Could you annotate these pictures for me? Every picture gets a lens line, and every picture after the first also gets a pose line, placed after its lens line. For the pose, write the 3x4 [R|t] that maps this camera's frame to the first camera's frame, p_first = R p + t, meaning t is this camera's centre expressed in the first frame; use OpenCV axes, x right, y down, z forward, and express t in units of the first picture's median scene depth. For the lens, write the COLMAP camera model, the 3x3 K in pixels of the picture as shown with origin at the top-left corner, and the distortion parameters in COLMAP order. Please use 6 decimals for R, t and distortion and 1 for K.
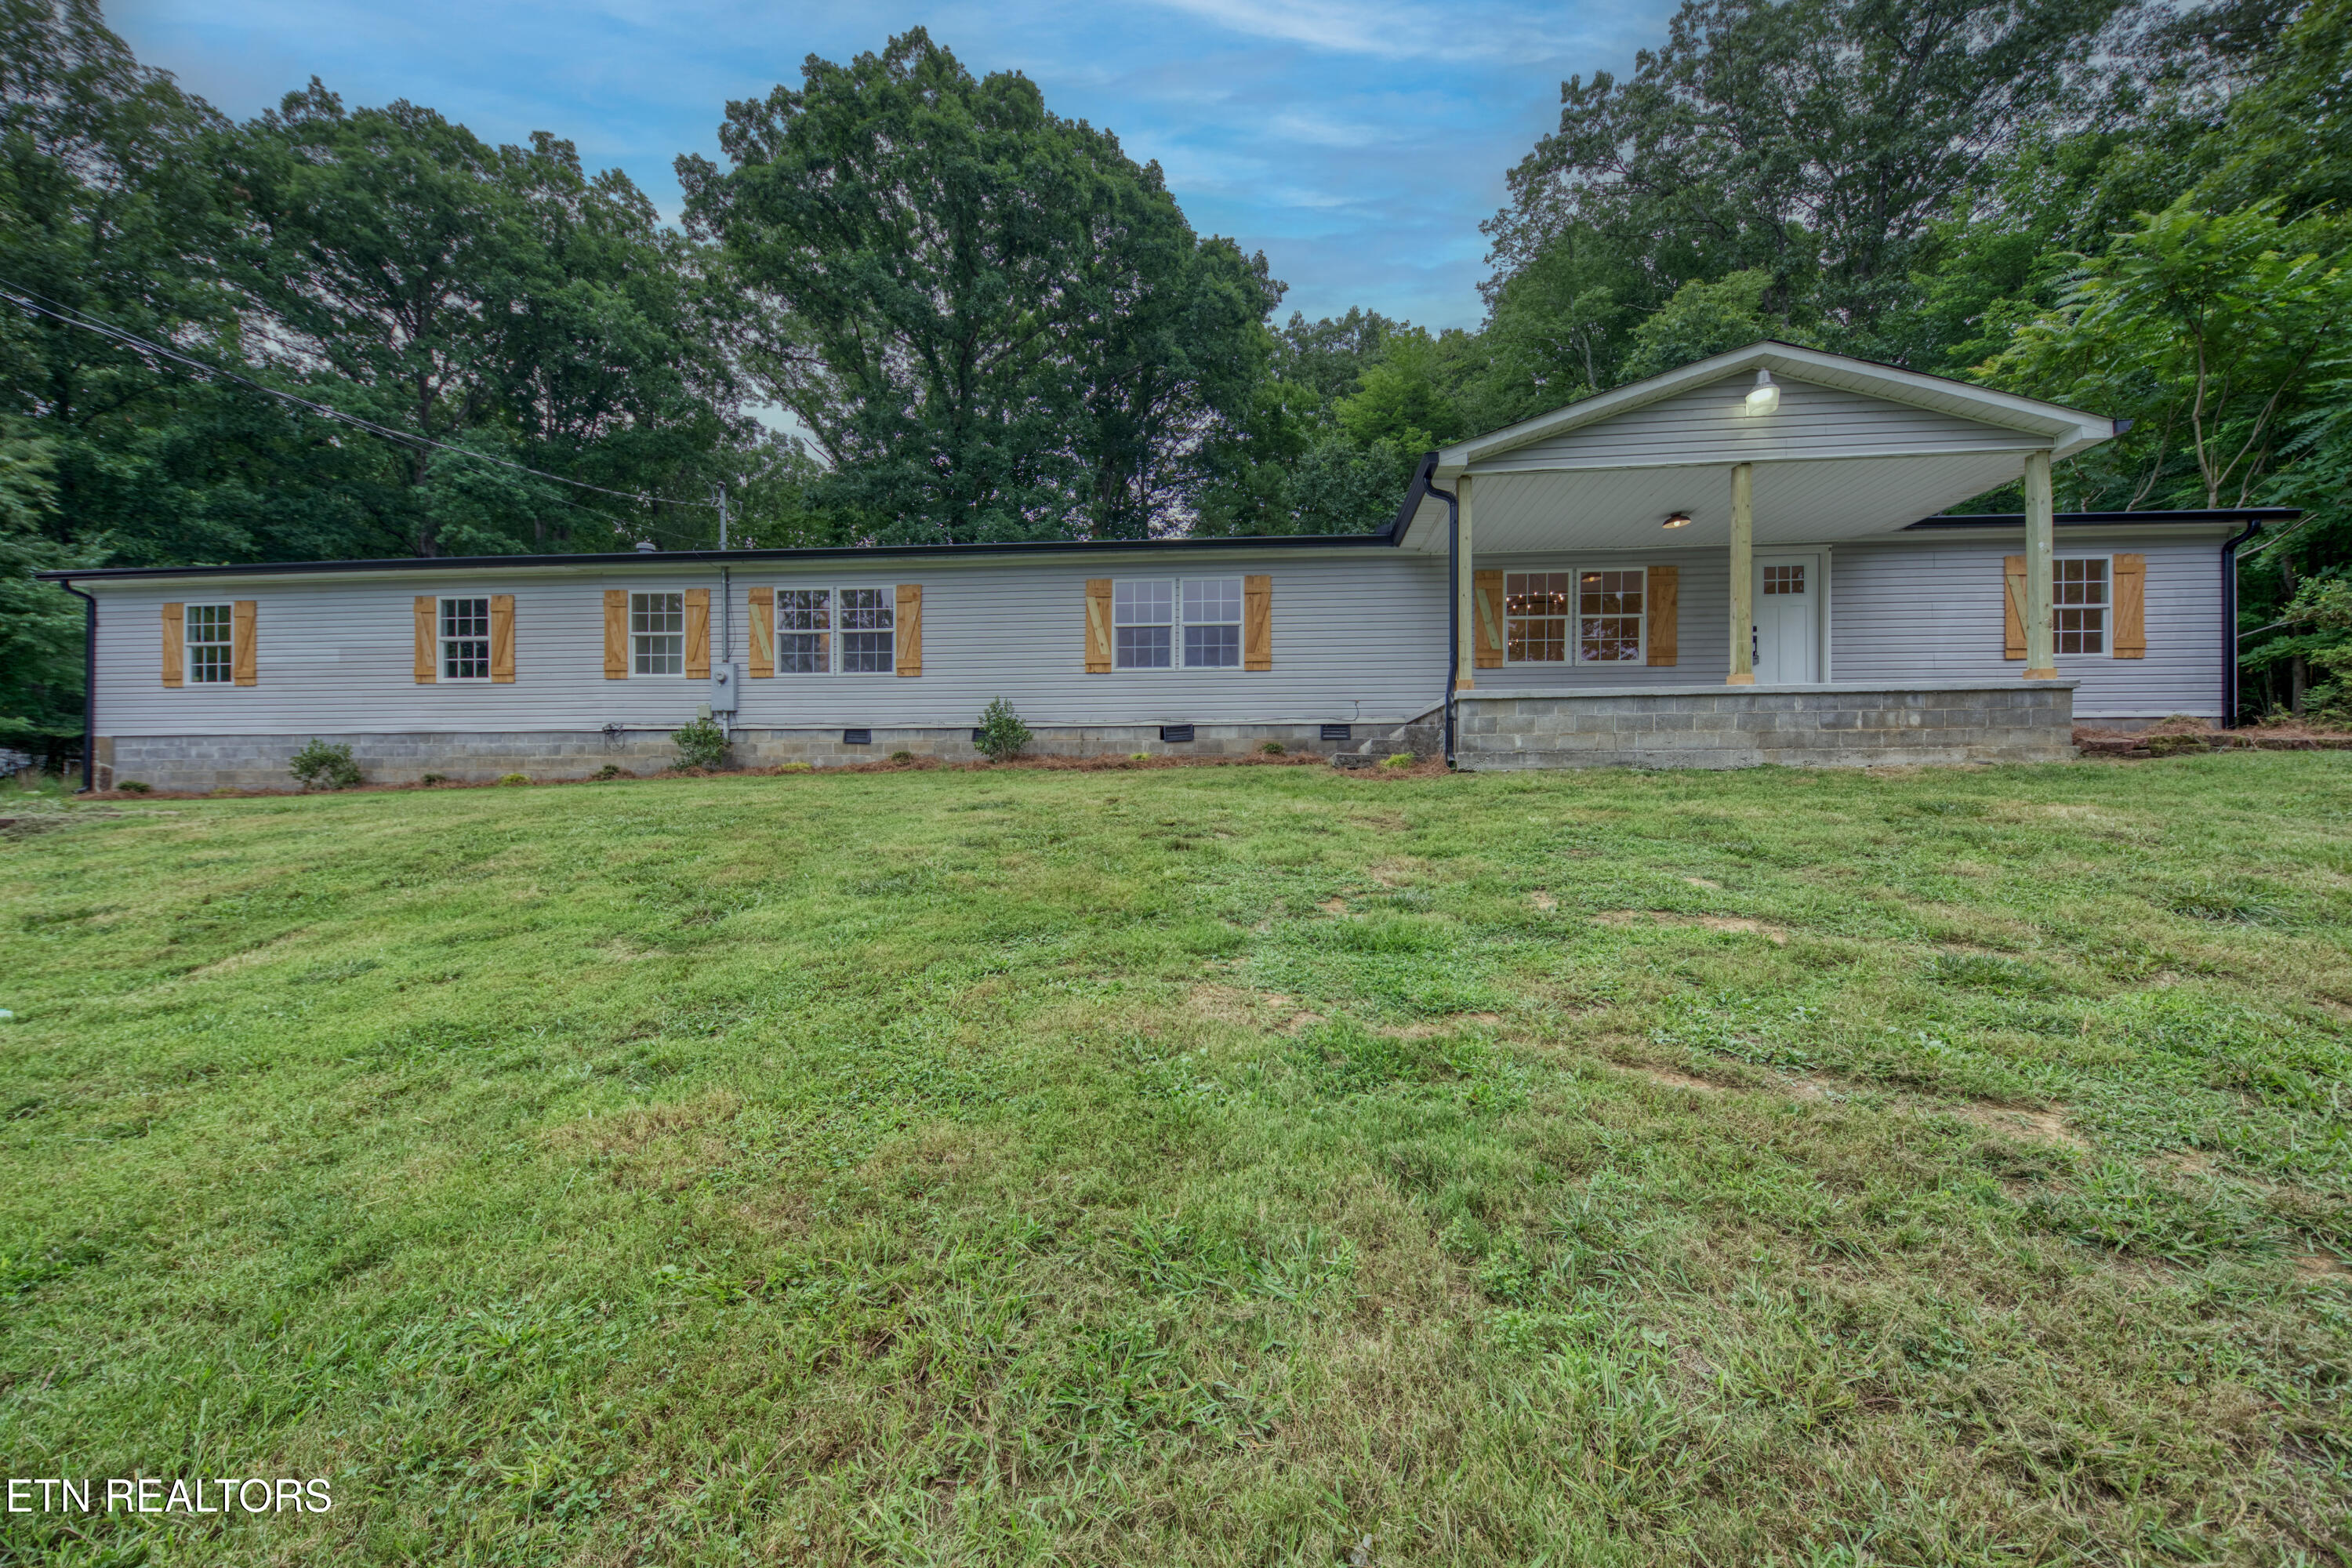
lens RADIAL K [[892.3, 0, 1176.0], [0, 892.3, 784.0], [0, 0, 1]] dist [0.025438, -0.012214]
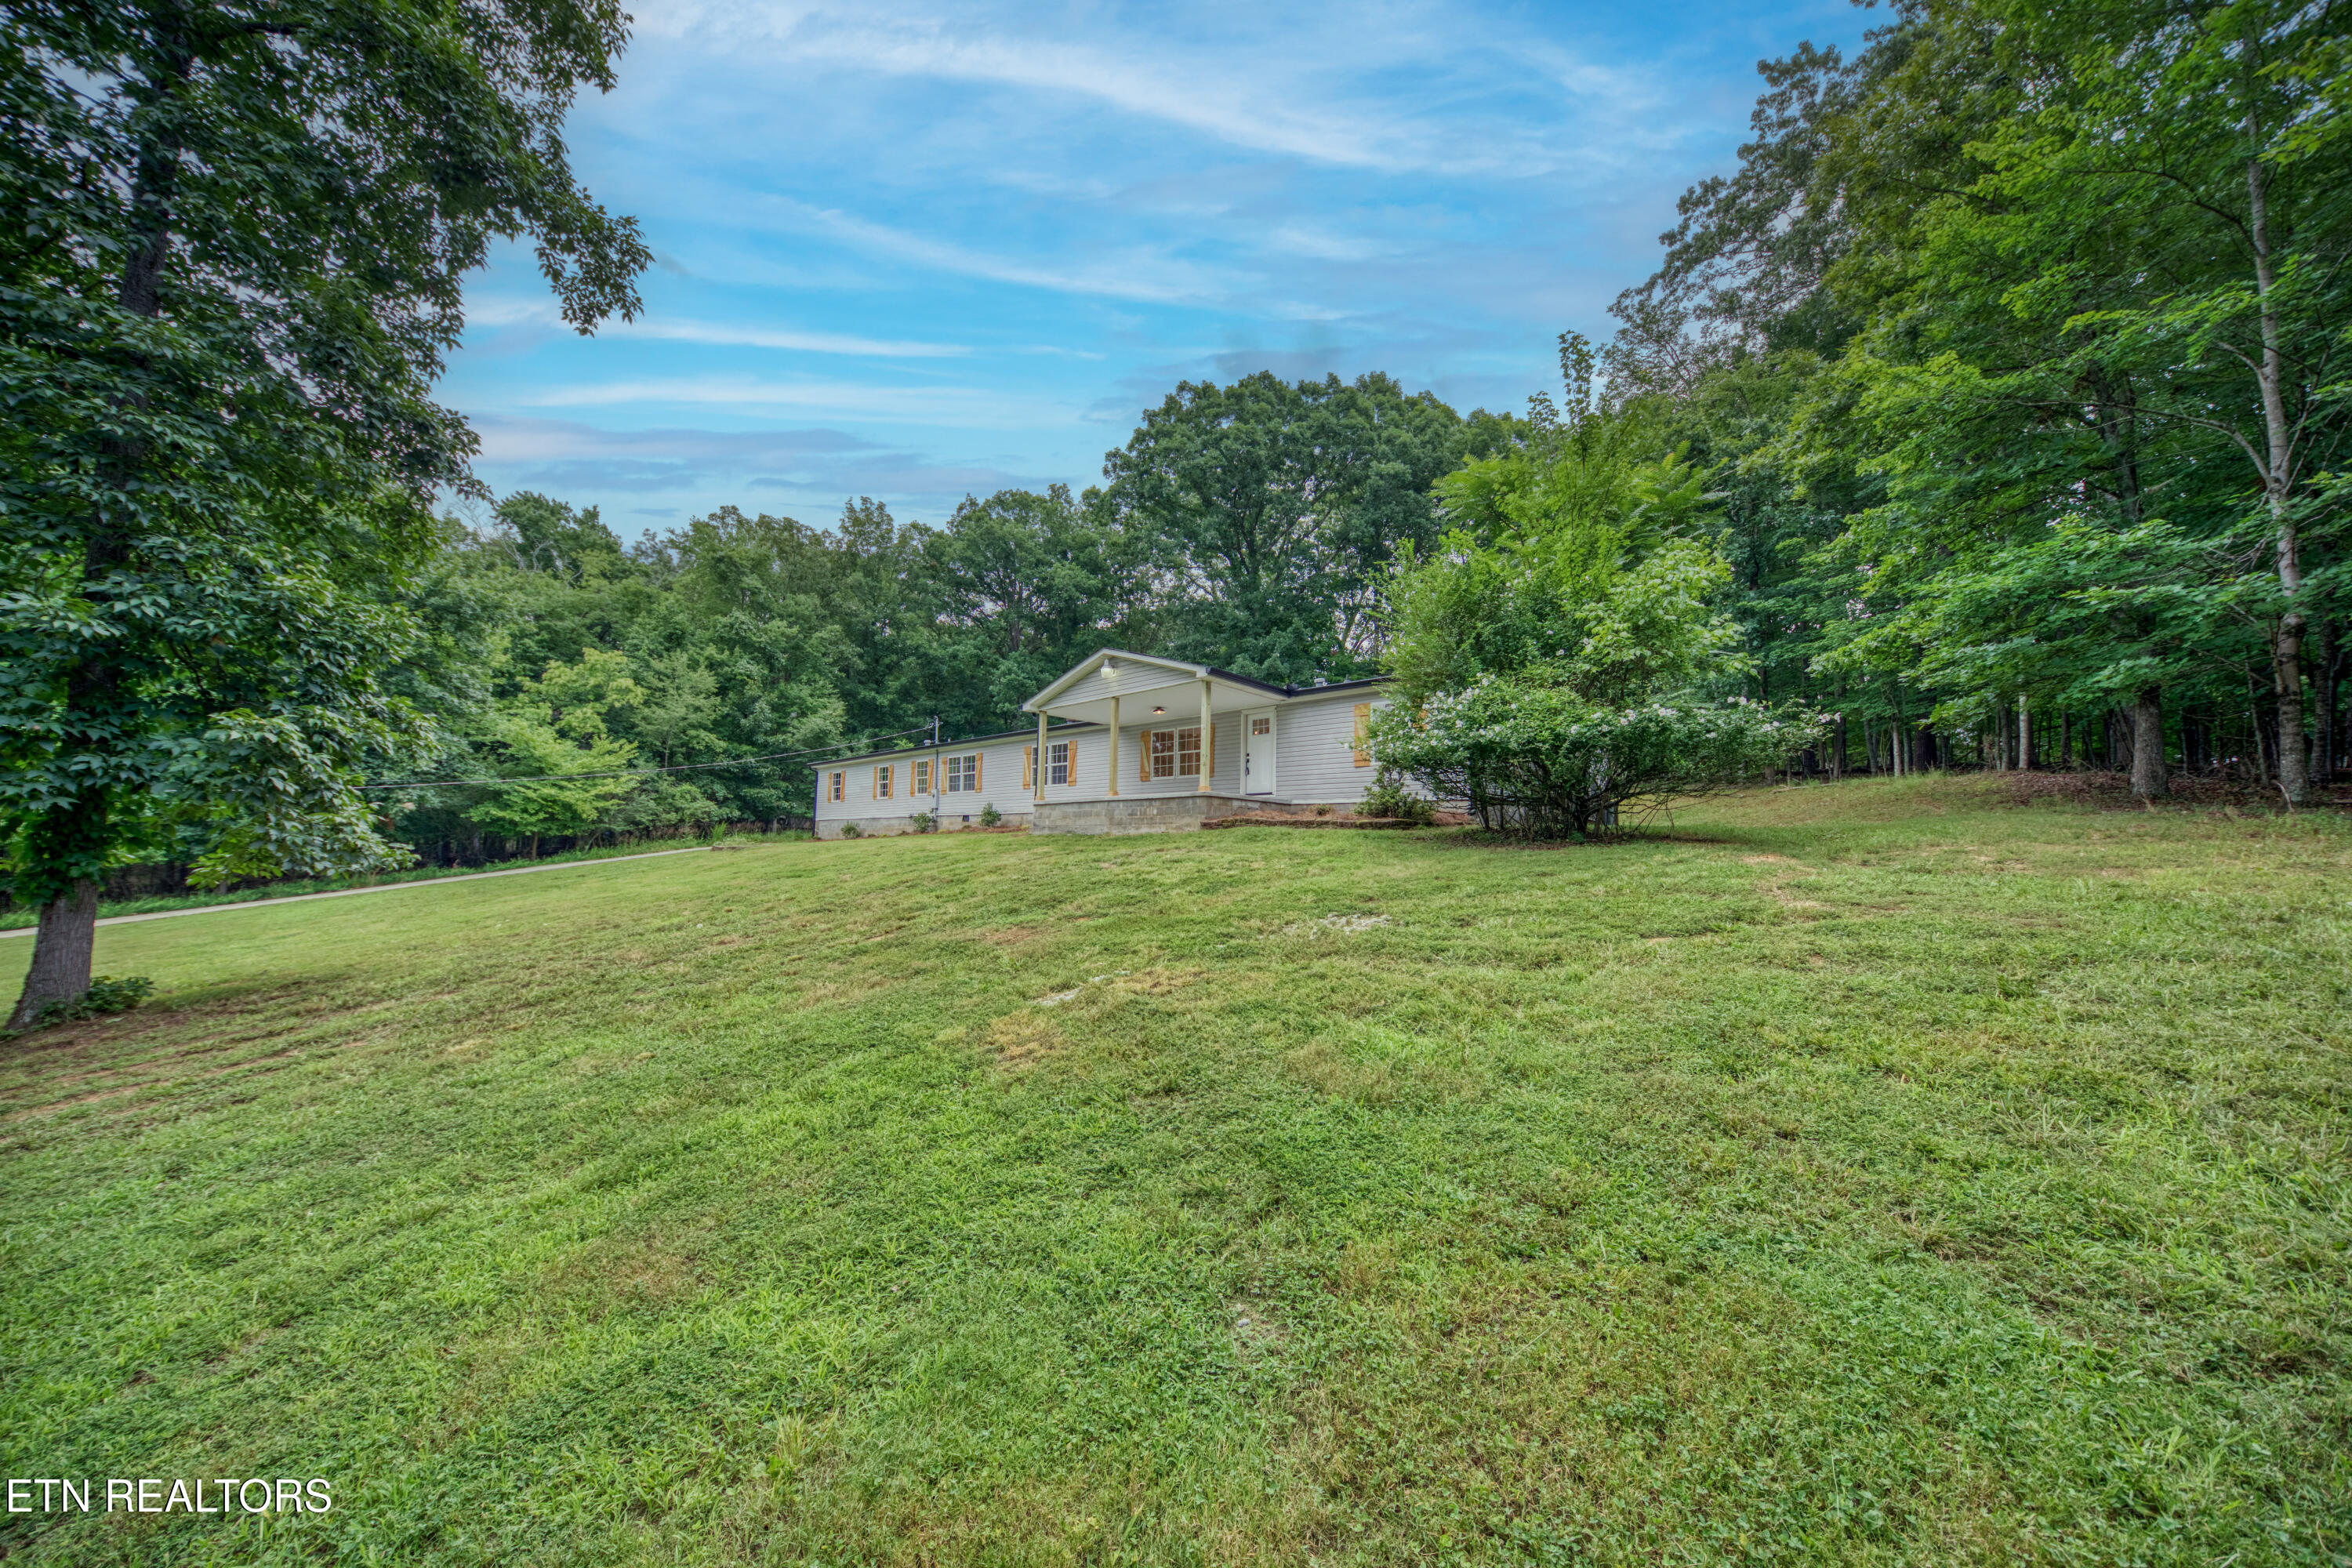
lens RADIAL K [[892.3, 0, 1176.0], [0, 892.3, 784.0], [0, 0, 1]] dist [0.025438, -0.012214]
pose [[0.767980, -0.031209, -0.639713, 1.327479], [-0.025562, 0.996523, -0.079303, 0.023974], [0.639963, 0.077255, 0.764512, -0.364501]]
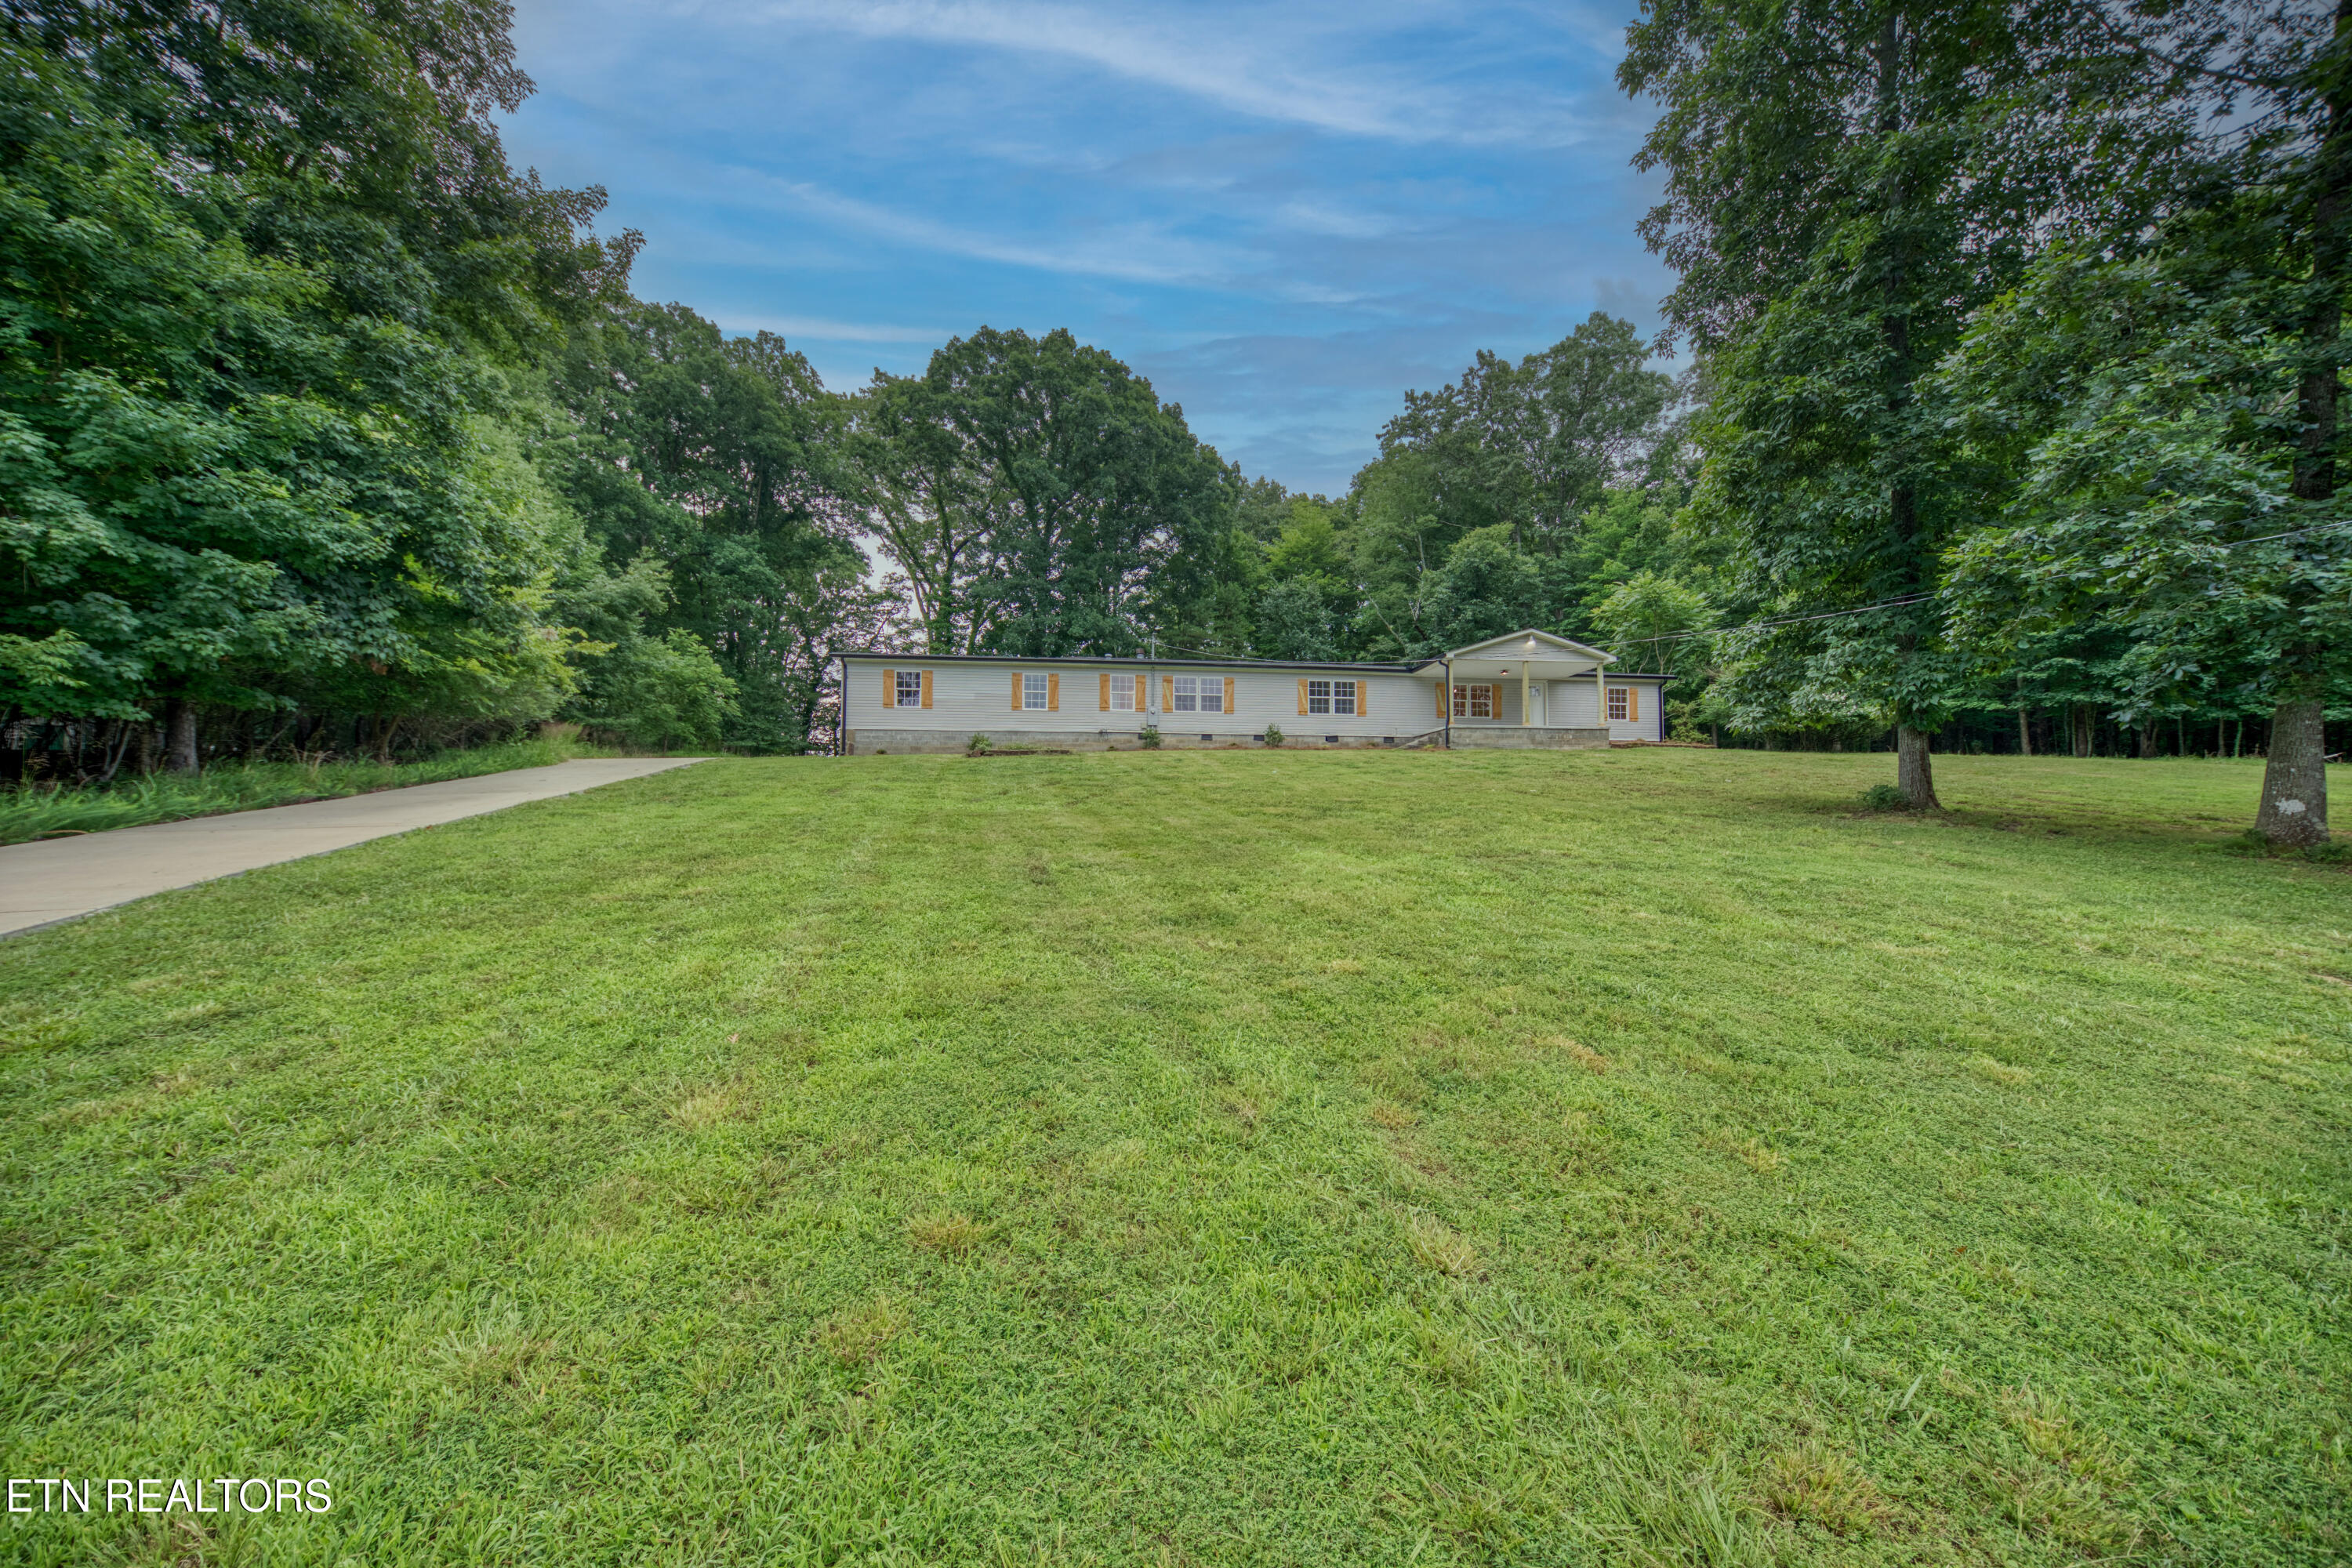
lens RADIAL K [[892.3, 0, 1176.0], [0, 892.3, 784.0], [0, 0, 1]] dist [0.025438, -0.012214]
pose [[0.970106, 0.014512, 0.242247, -0.895034], [-0.002416, 0.998739, -0.050152, 0.172988], [-0.242669, 0.048067, 0.968918, -1.181209]]
